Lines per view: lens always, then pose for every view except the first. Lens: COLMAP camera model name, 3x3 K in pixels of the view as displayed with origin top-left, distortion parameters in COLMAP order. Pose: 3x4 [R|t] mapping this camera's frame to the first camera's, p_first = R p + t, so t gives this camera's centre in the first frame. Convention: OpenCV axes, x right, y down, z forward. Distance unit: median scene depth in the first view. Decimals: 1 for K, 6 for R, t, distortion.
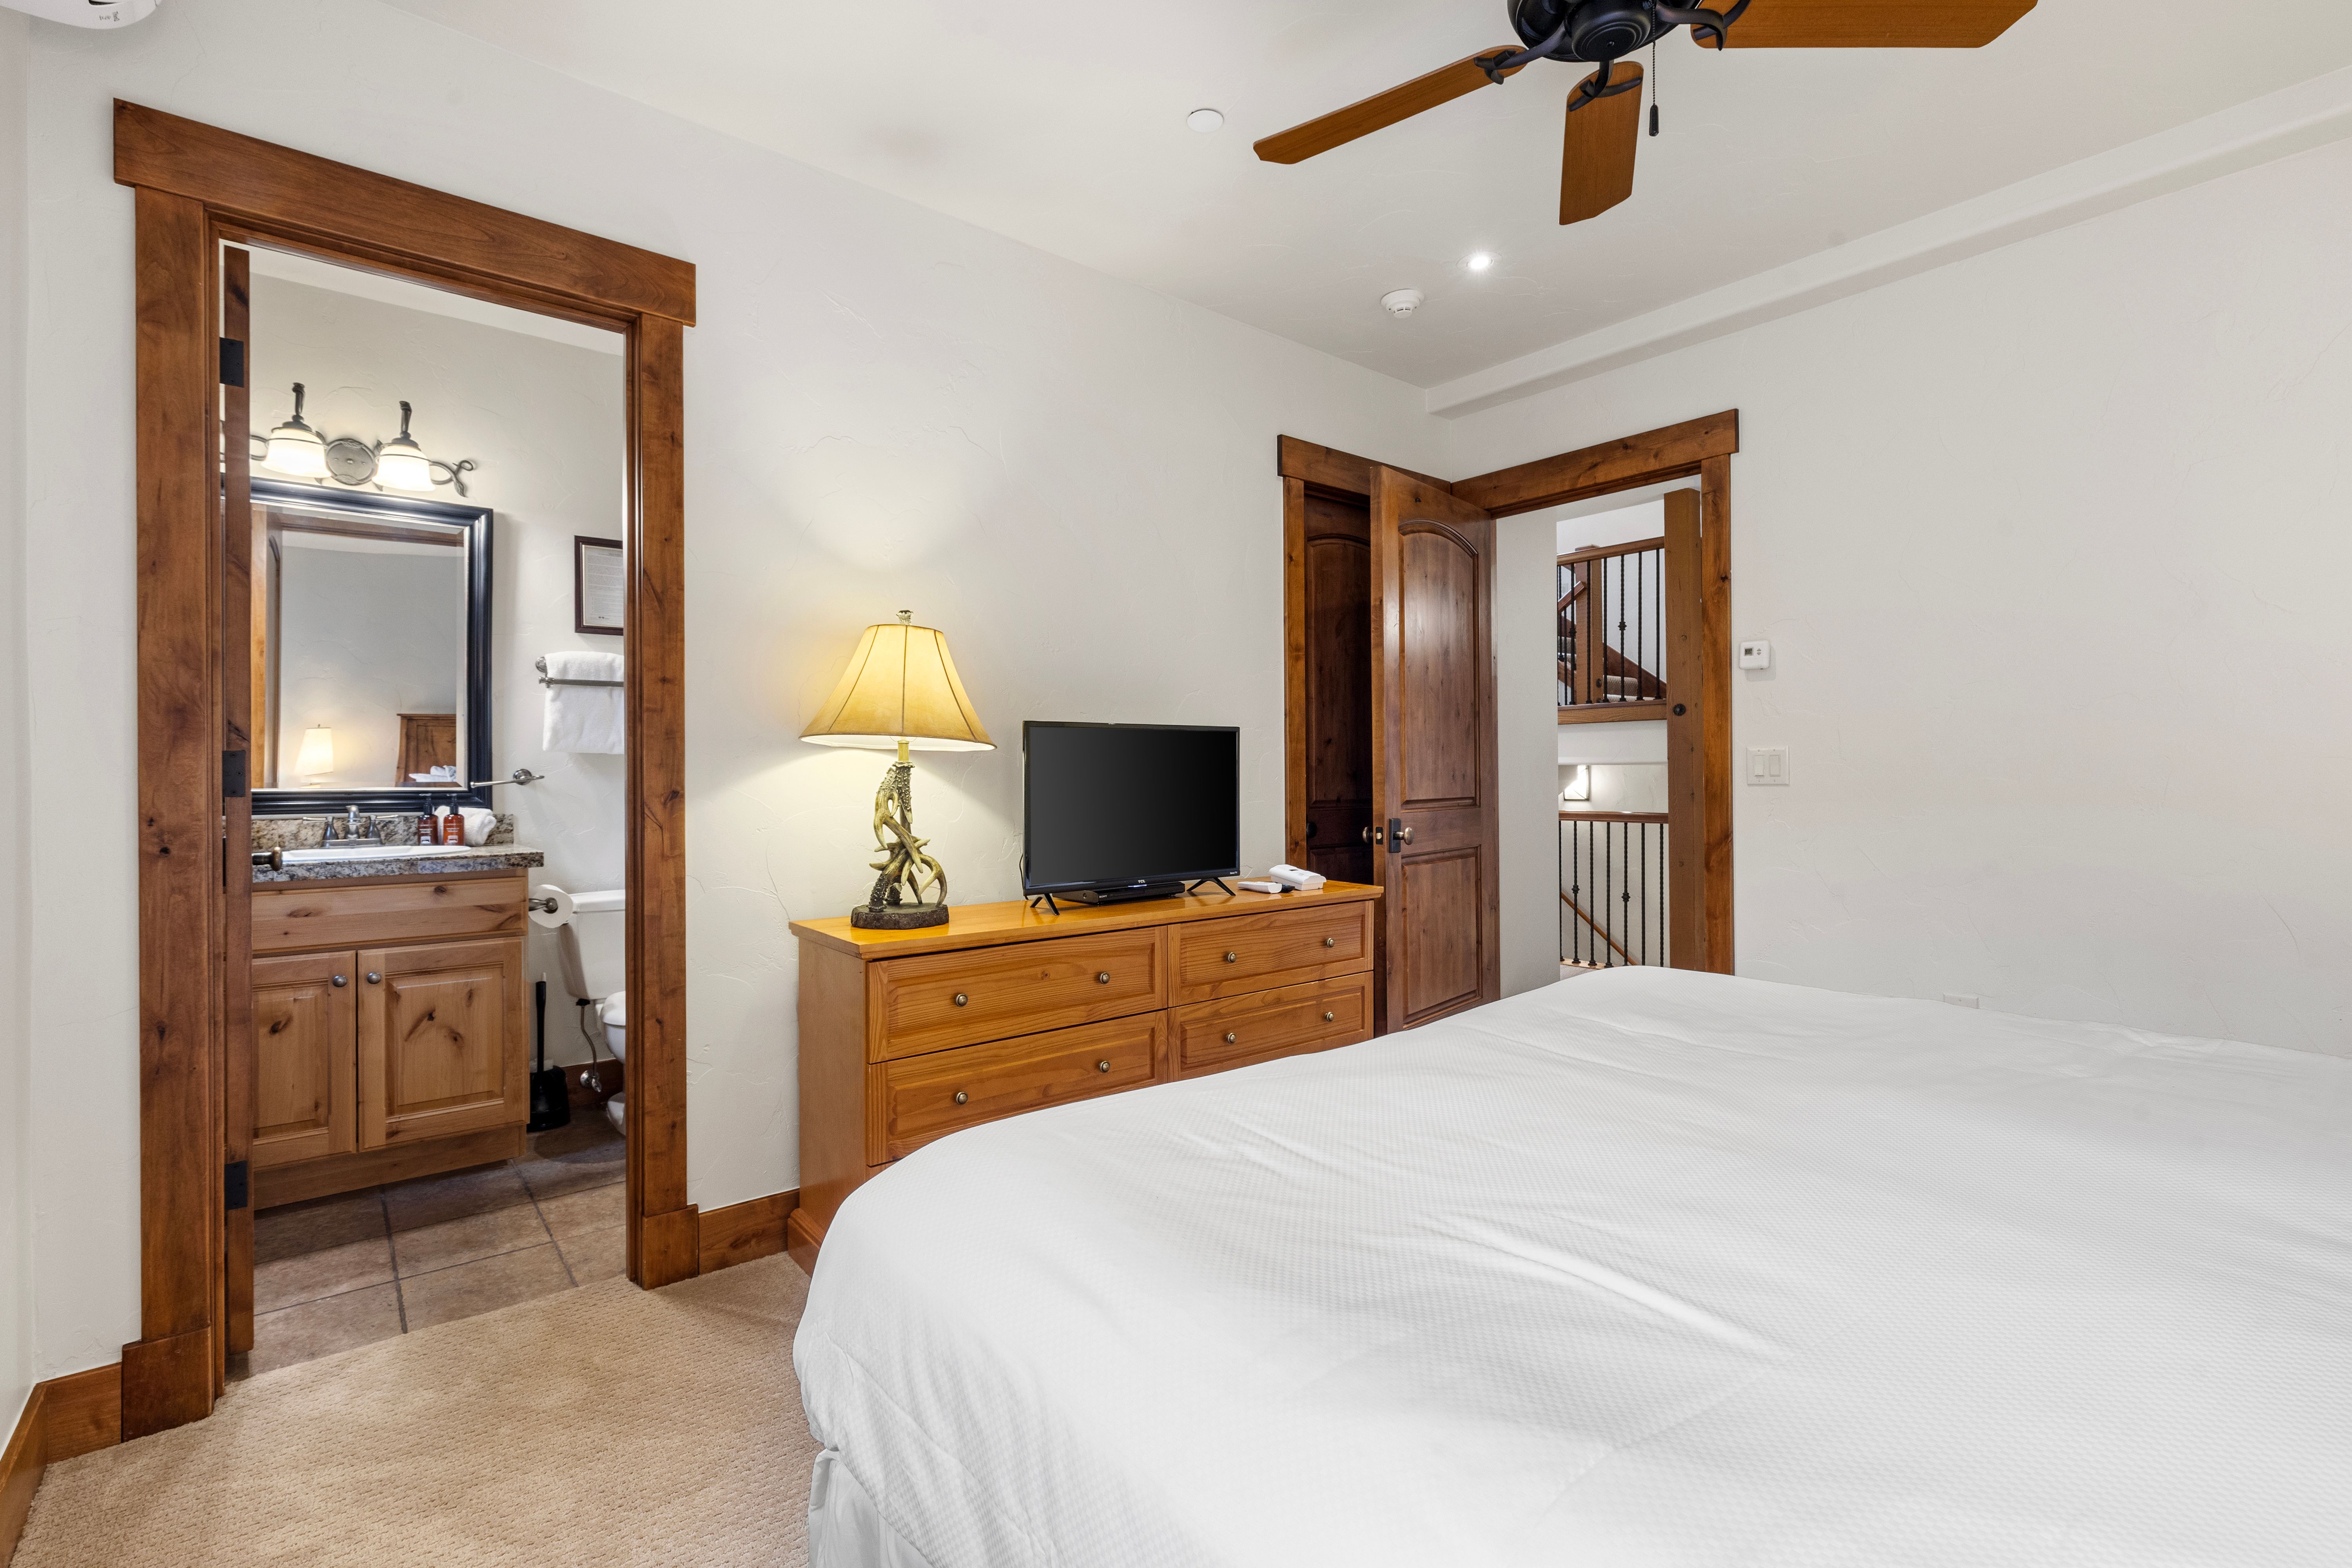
lens RADIAL K [[1065.9, 0, 1174.3], [0, 1065.9, 761.7], [0, 0, 1]] dist [0.001799, -0.000072]
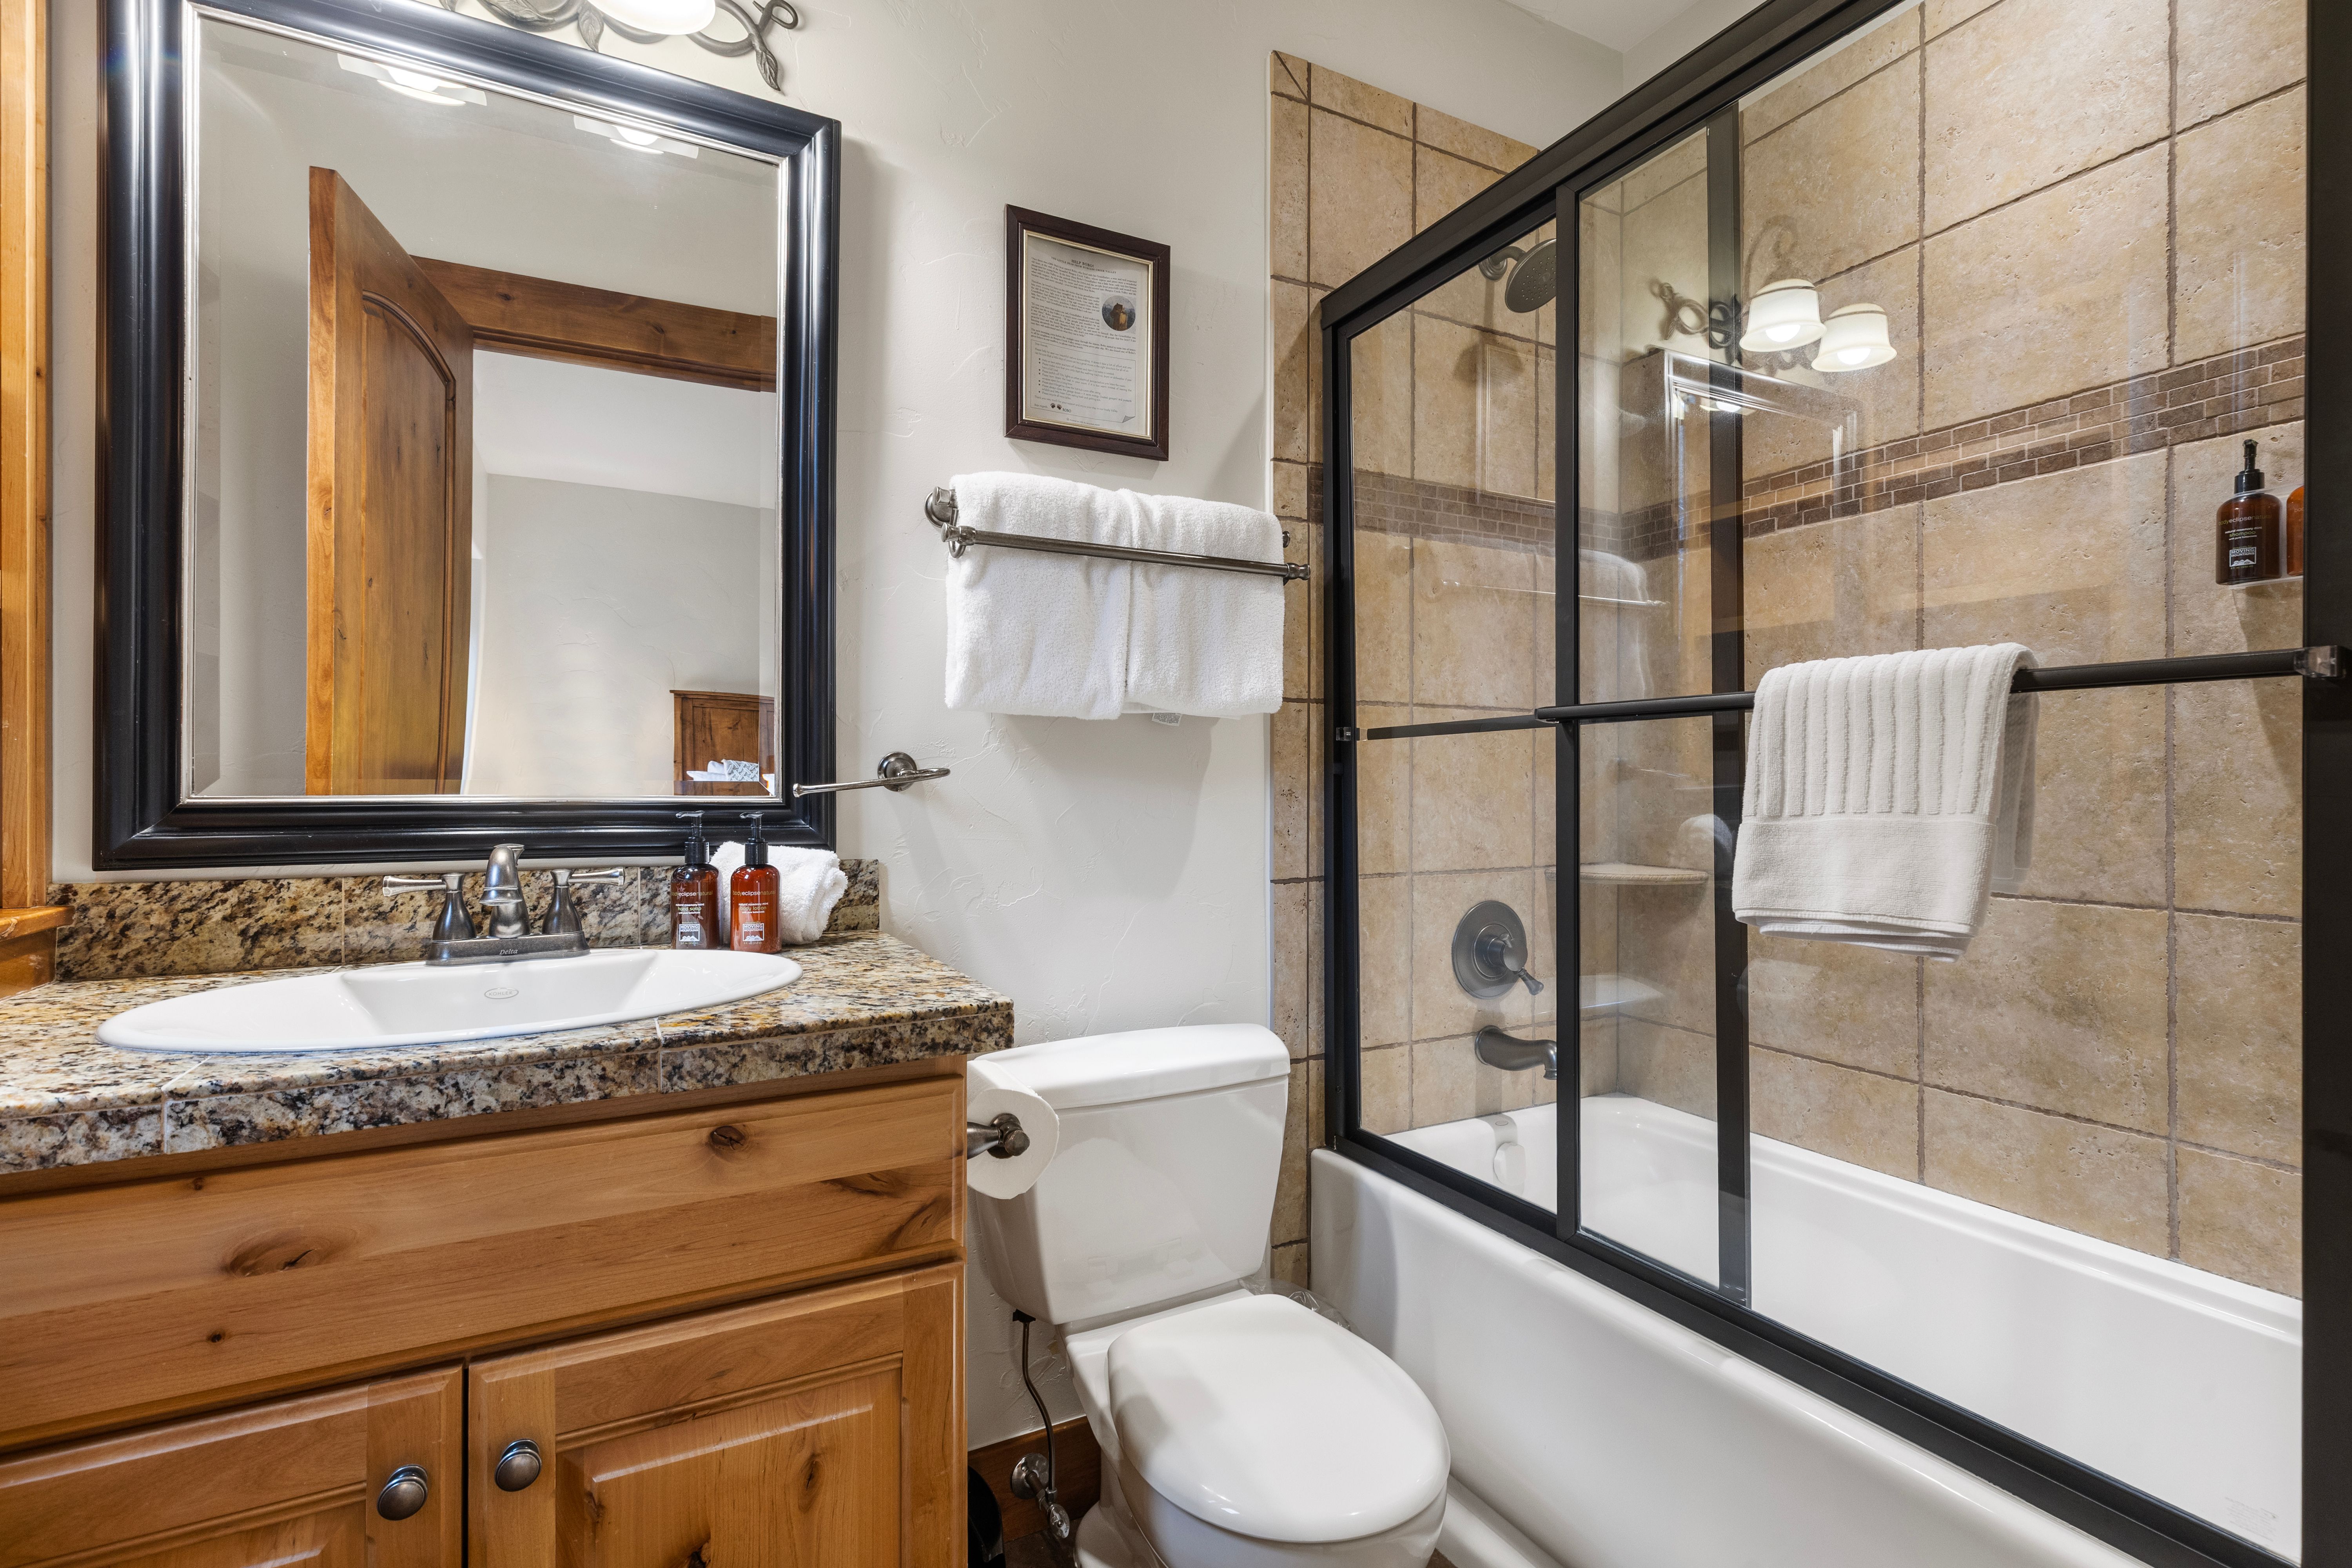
lens RADIAL K [[1065.9, 0, 1175.1], [0, 1065.9, 770.6], [0, 0, 1]] dist [0.001799, -0.000072]
pose [[0.980466, 0.005852, -0.196600, -0.436519], [-0.004974, 0.999975, 0.004961, 0.011623], [0.196624, -0.003886, 0.980471, 0.630878]]
